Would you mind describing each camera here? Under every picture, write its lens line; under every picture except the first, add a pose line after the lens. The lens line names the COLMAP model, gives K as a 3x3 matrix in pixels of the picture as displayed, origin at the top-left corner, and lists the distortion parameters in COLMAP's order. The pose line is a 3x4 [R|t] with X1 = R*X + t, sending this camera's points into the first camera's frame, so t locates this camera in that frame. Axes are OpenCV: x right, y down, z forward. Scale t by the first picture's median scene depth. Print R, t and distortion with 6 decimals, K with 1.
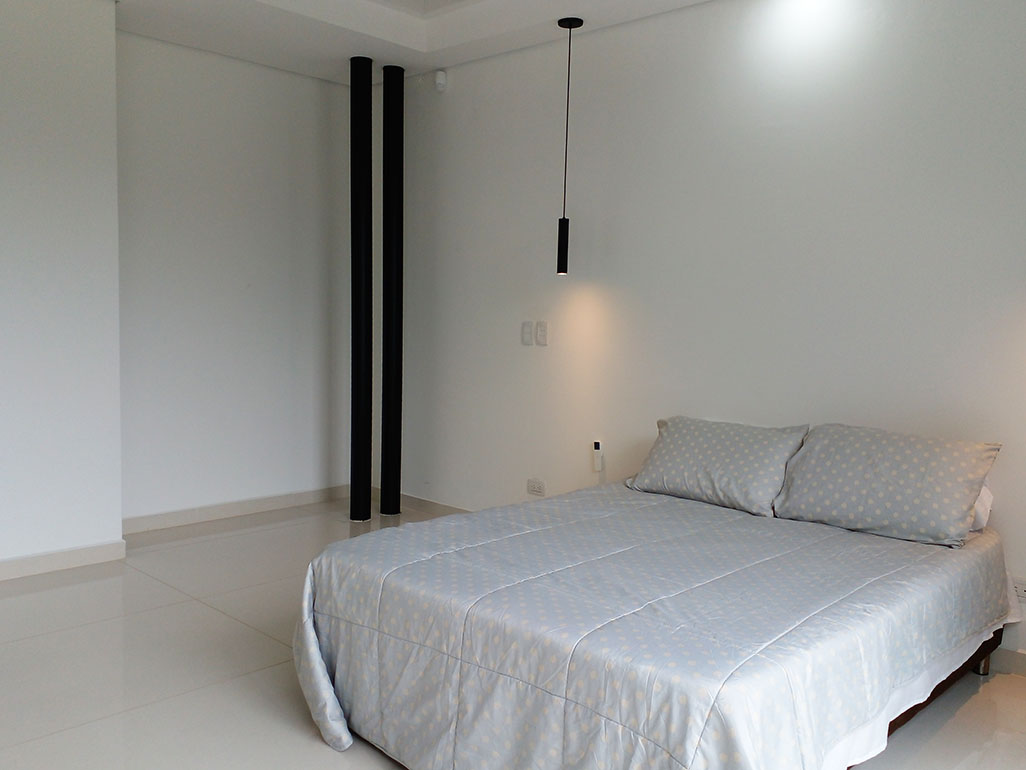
lens RADIAL K [[818.3, 0, 513.0], [0, 818.3, 385.0], [0, 0, 1]] dist [0.120835, -0.210744]
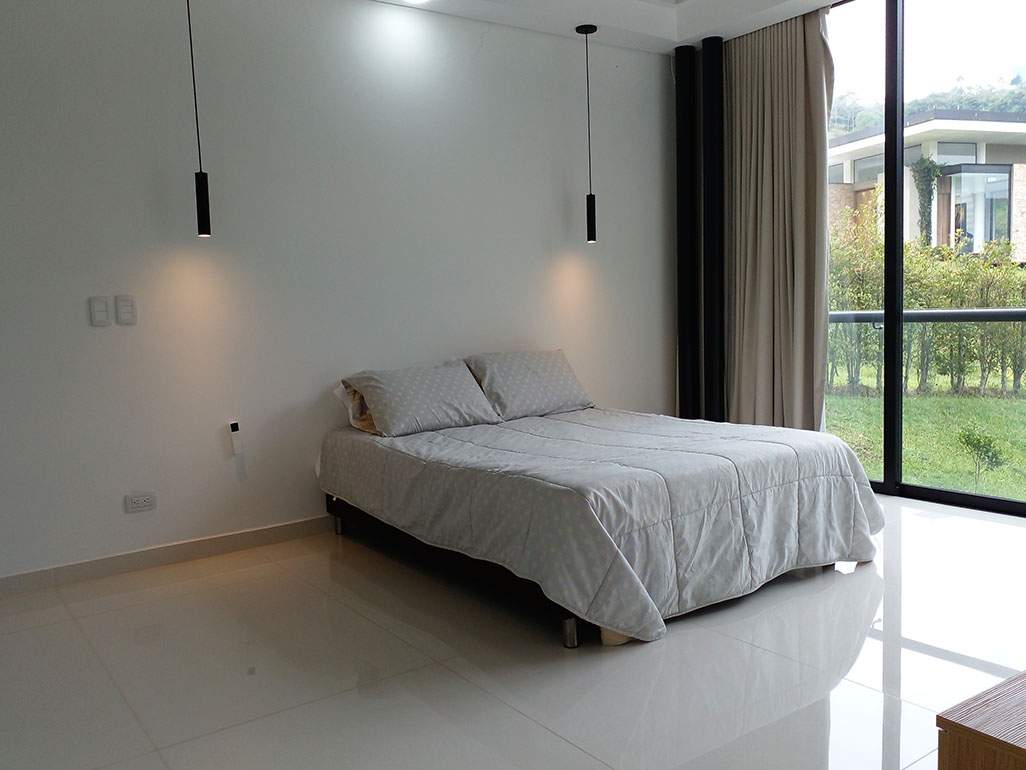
lens RADIAL K [[818.3, 0, 513.0], [0, 818.3, 385.0], [0, 0, 1]] dist [0.120835, -0.210744]
pose [[0.249075, -0.133386, 0.959255, -0.988147], [0.129151, 0.986198, 0.103598, -0.038597], [-0.959834, 0.098085, 0.262864, 0.643572]]
